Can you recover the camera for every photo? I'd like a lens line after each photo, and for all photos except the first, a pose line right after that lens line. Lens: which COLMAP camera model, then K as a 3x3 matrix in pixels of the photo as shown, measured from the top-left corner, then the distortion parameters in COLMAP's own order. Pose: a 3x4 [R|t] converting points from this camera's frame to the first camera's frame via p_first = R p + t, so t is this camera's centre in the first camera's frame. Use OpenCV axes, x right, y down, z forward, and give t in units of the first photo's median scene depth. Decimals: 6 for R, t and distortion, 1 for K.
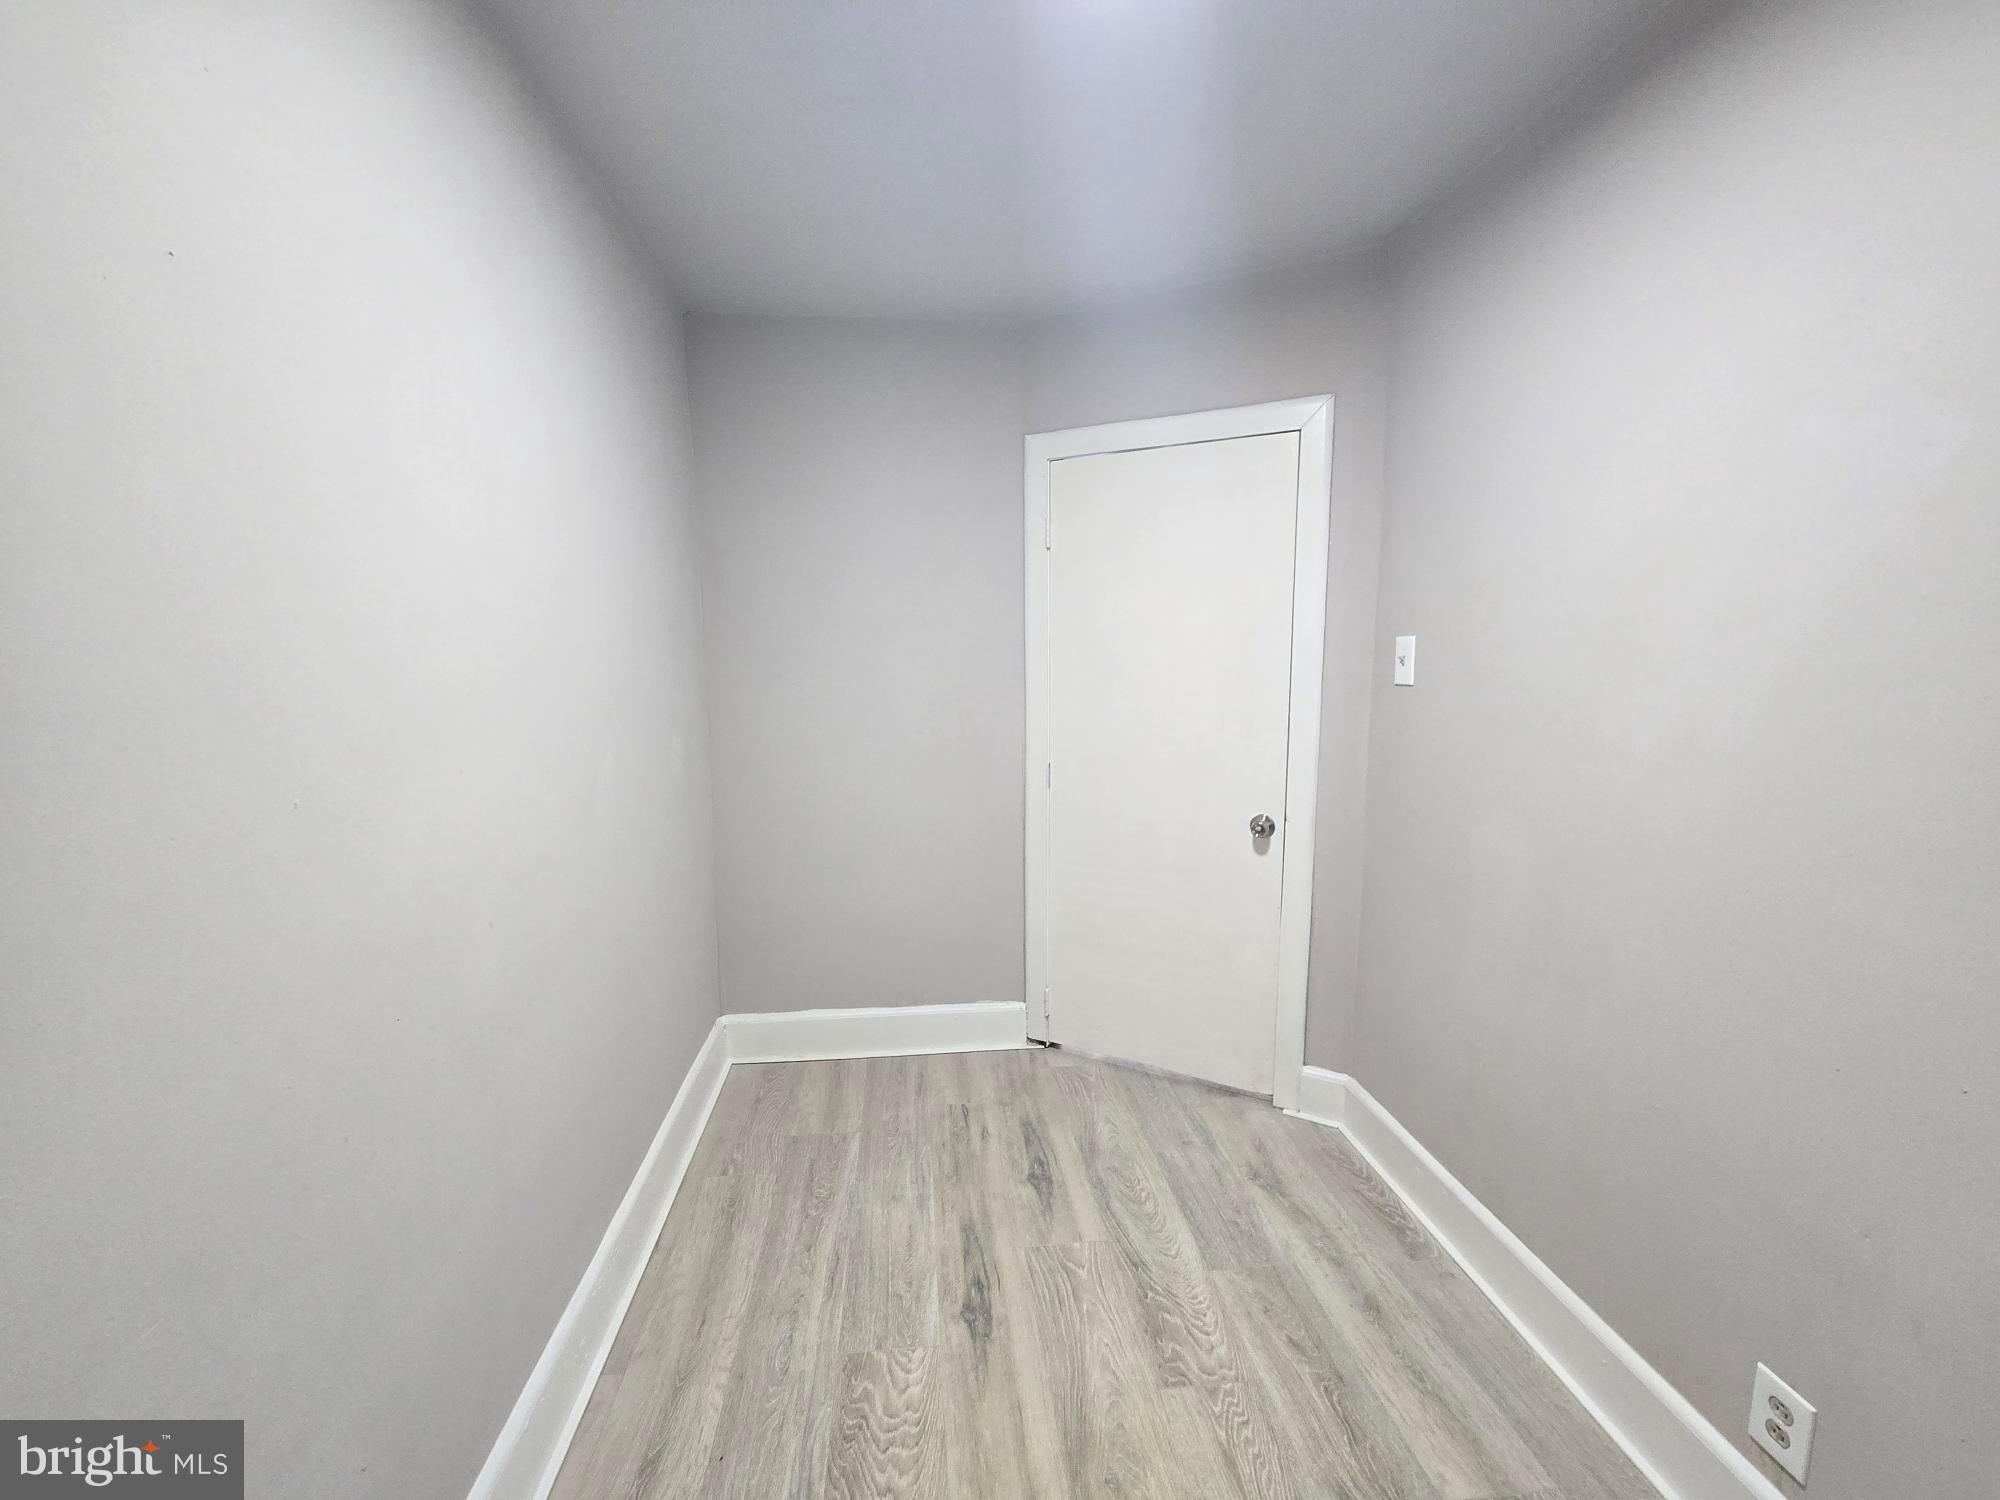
lens RADIAL K [[821.3, 0, 995.0], [0, 821.3, 746.0], [0, 0, 1]] dist [-0.000486, 0.000697]
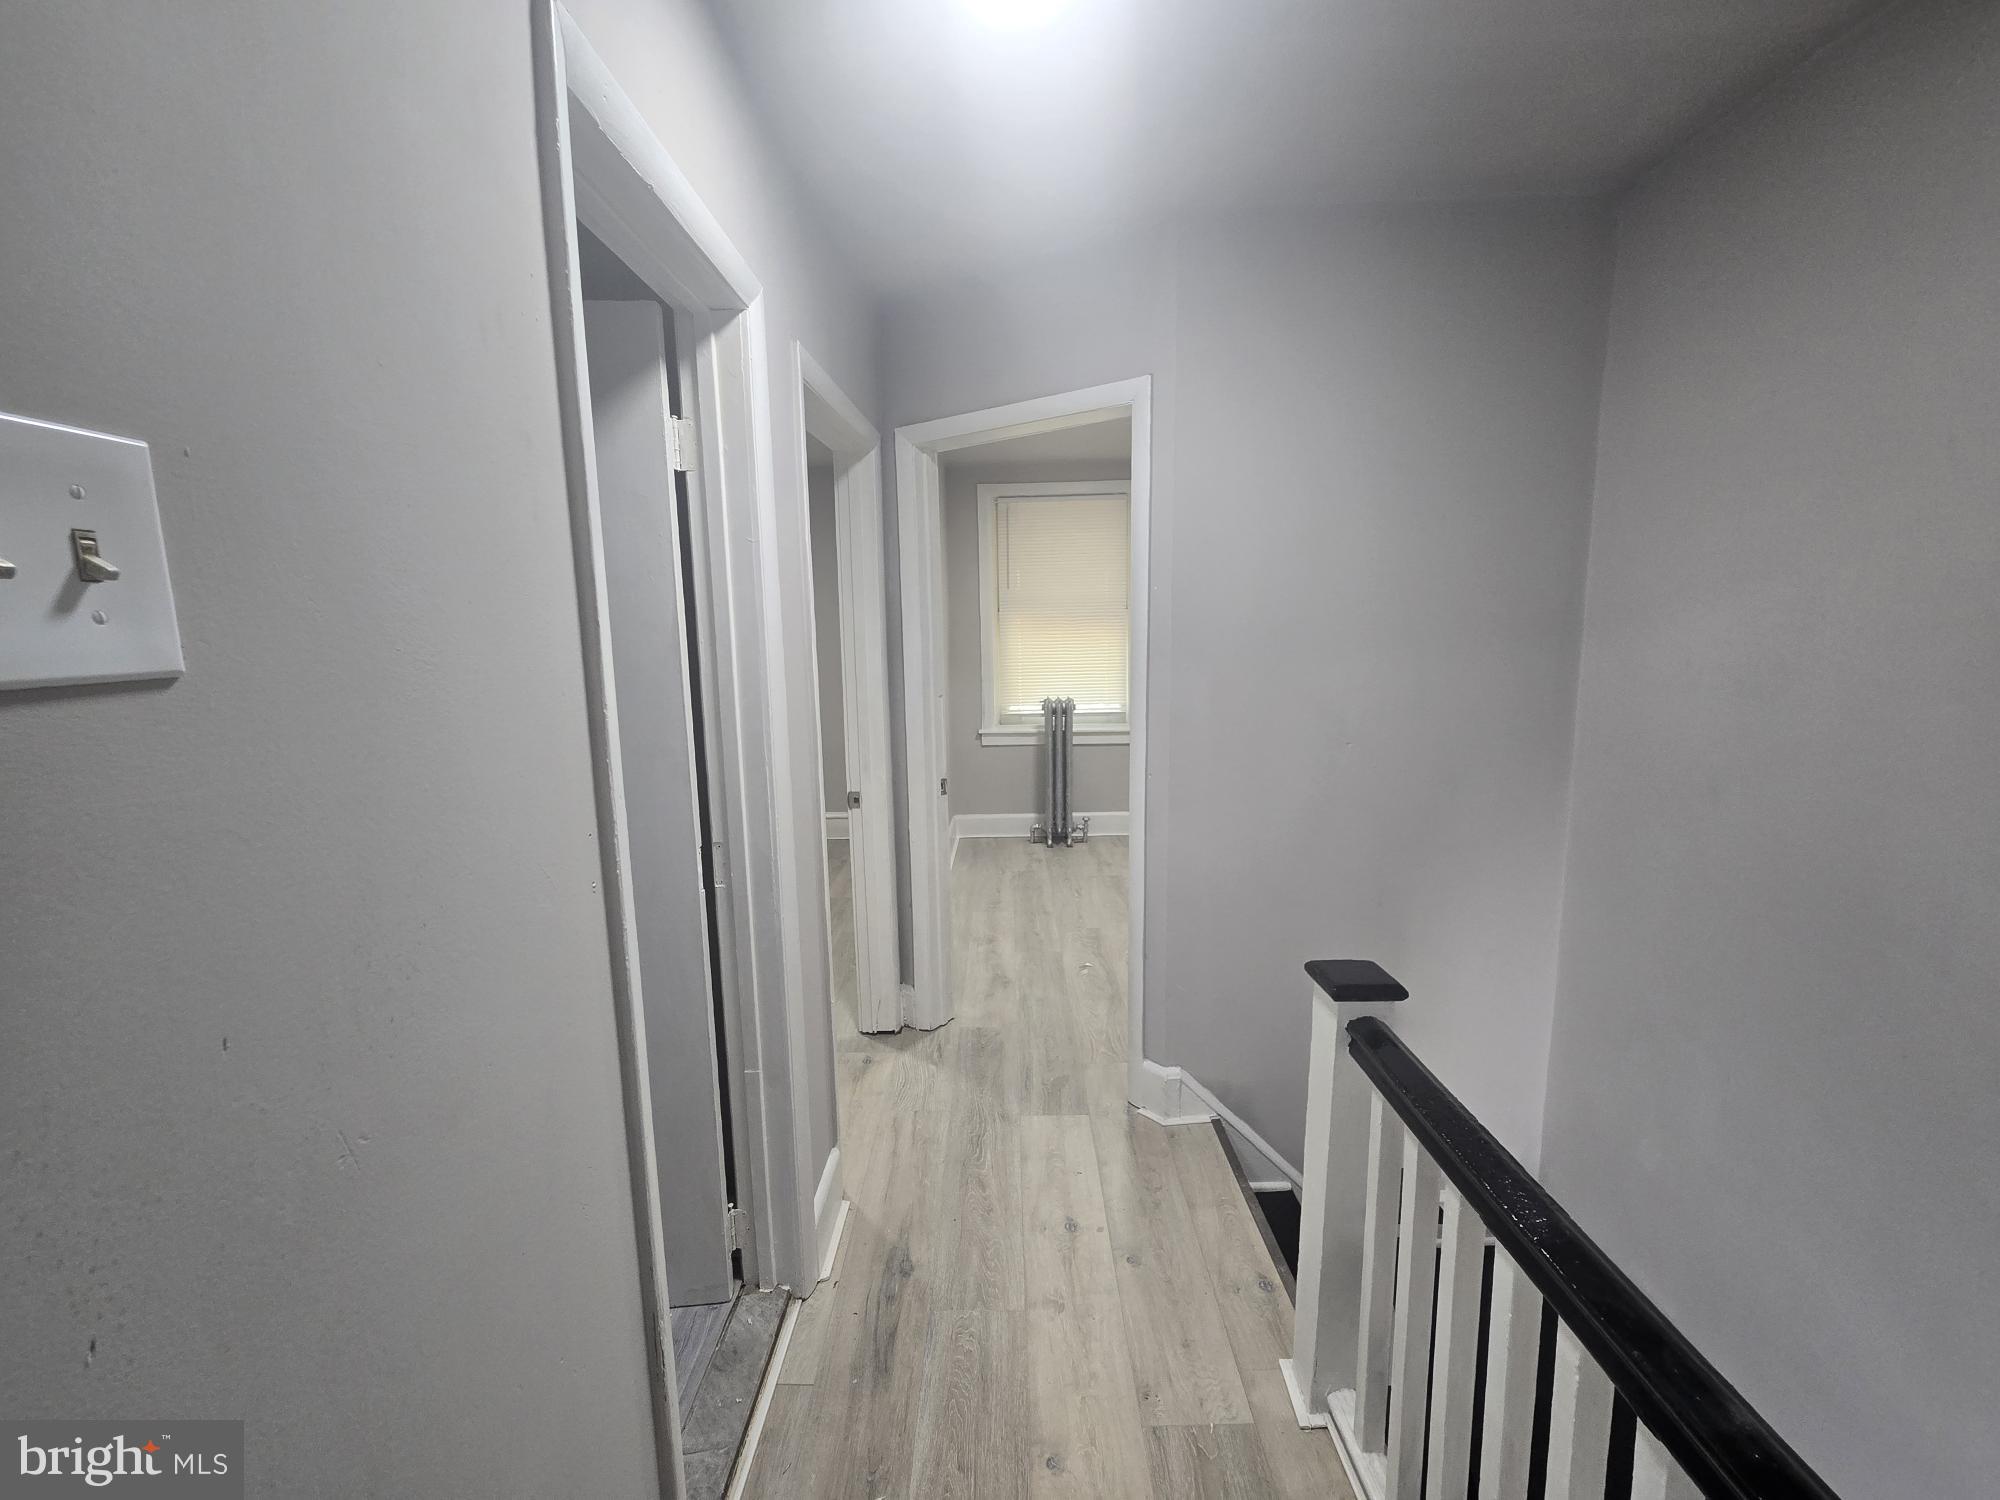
lens RADIAL K [[821.3, 0, 995.0], [0, 821.3, 746.0], [0, 0, 1]] dist [-0.000486, 0.000697]
pose [[-0.992991, 0.009742, 0.117785, 0.180181], [0.040888, 0.963374, 0.265027, -0.340439], [-0.110889, 0.267986, -0.957020, 2.693013]]
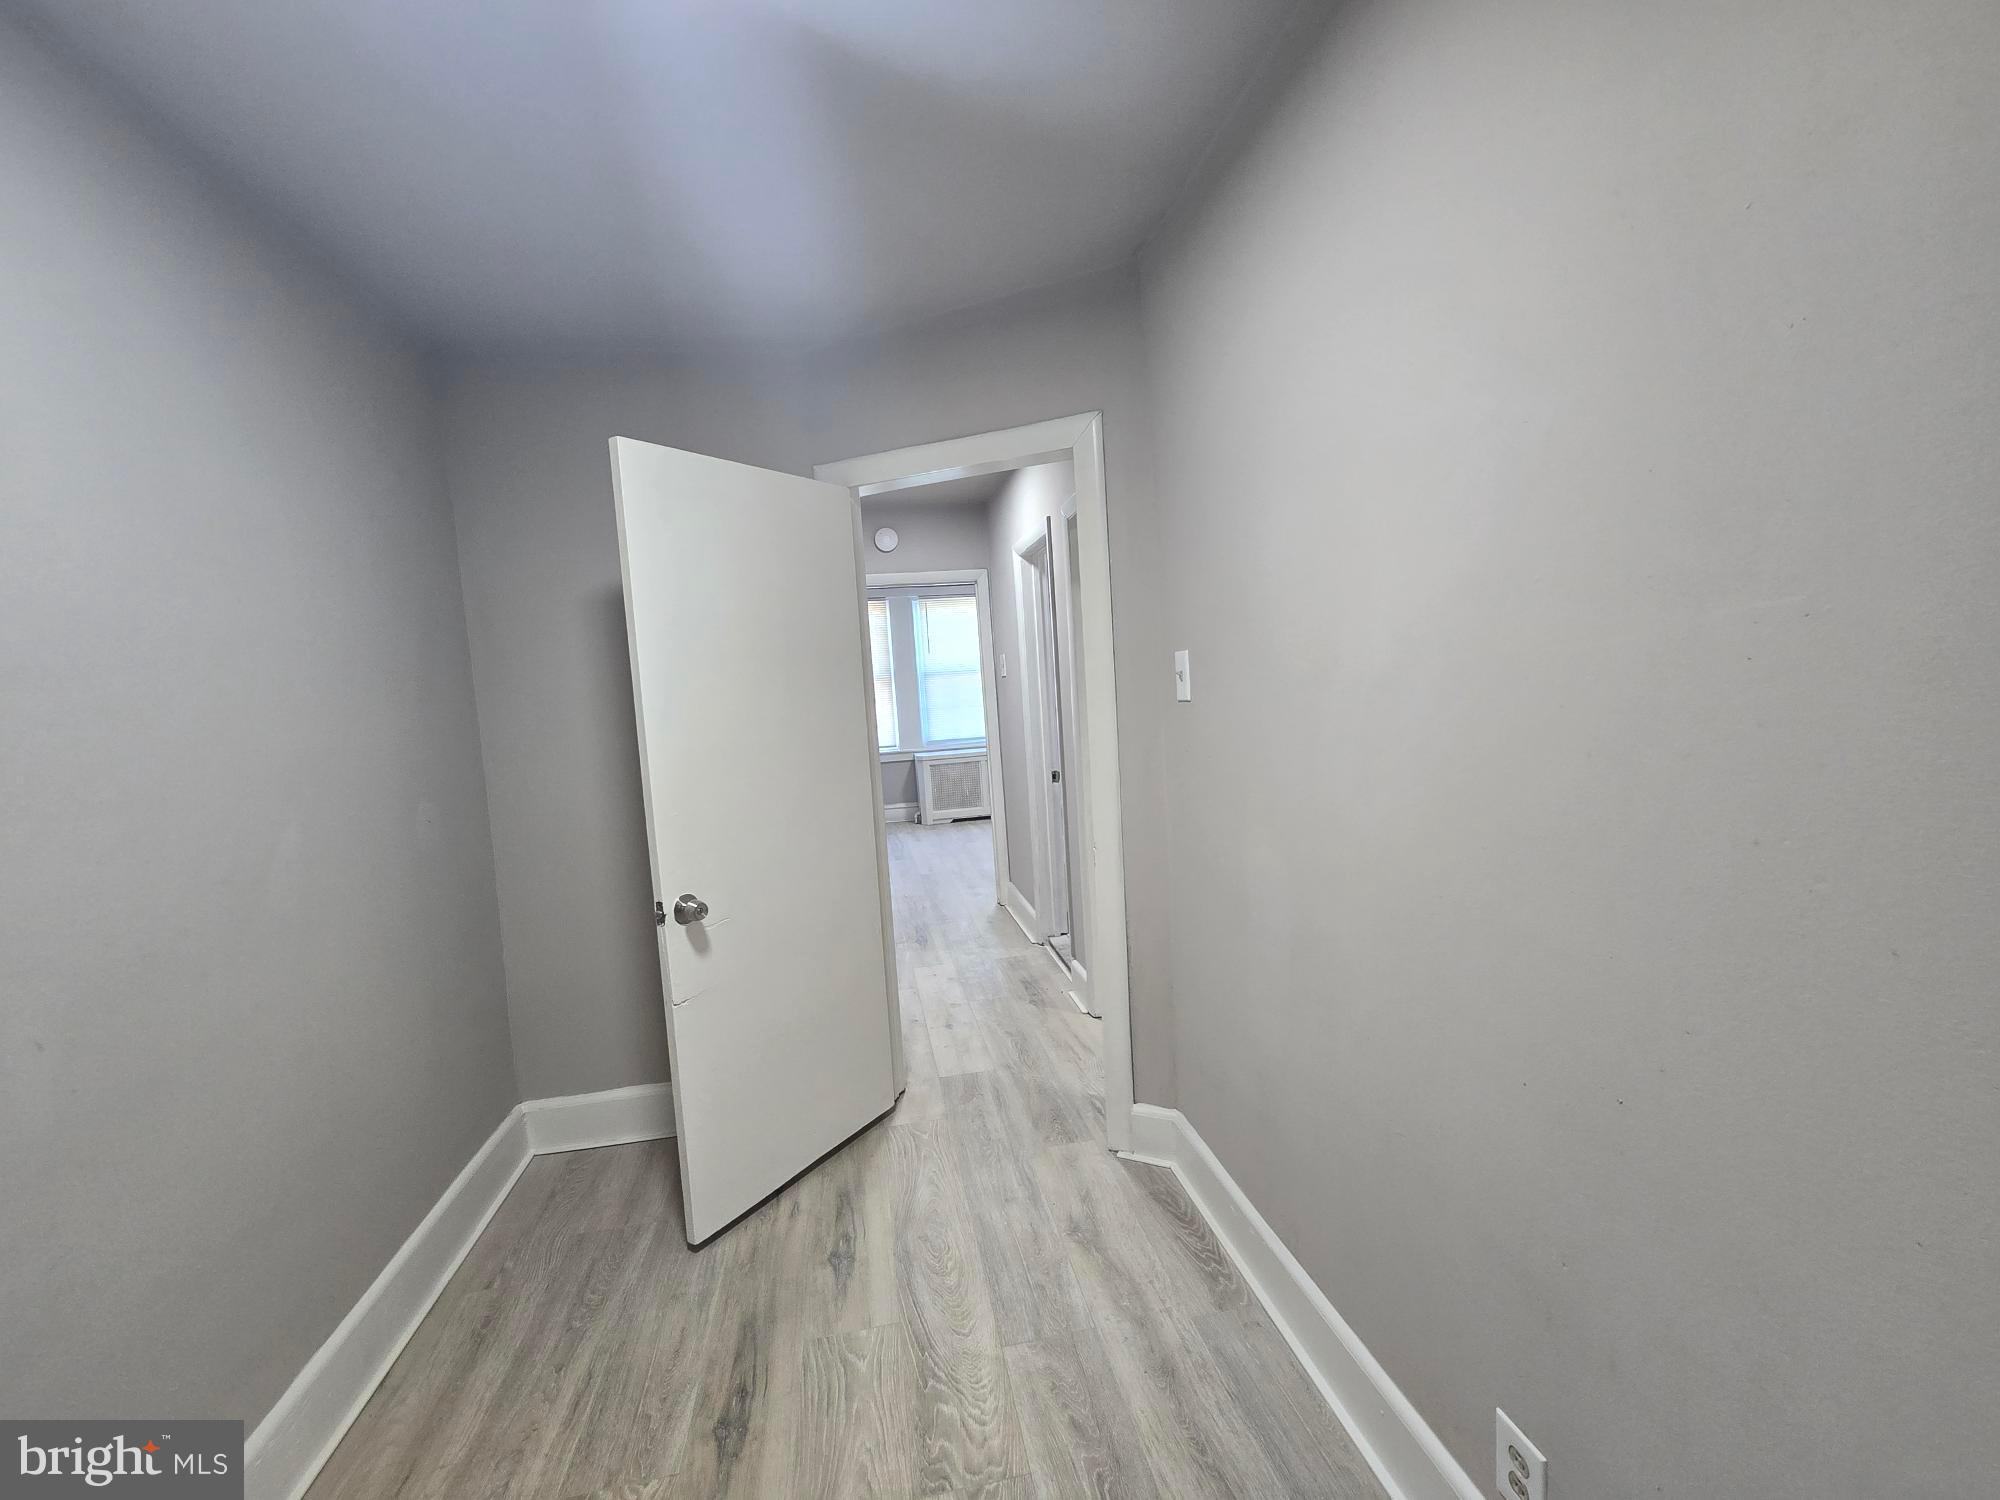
lens RADIAL K [[821.3, 0, 995.0], [0, 821.3, 746.0], [0, 0, 1]] dist [-0.000486, 0.000697]
pose [[0.995848, -0.059862, 0.068586, 0.226646], [0.062852, 0.997126, -0.042294, 0.006537], [-0.065857, 0.046429, 0.996748, 0.052473]]
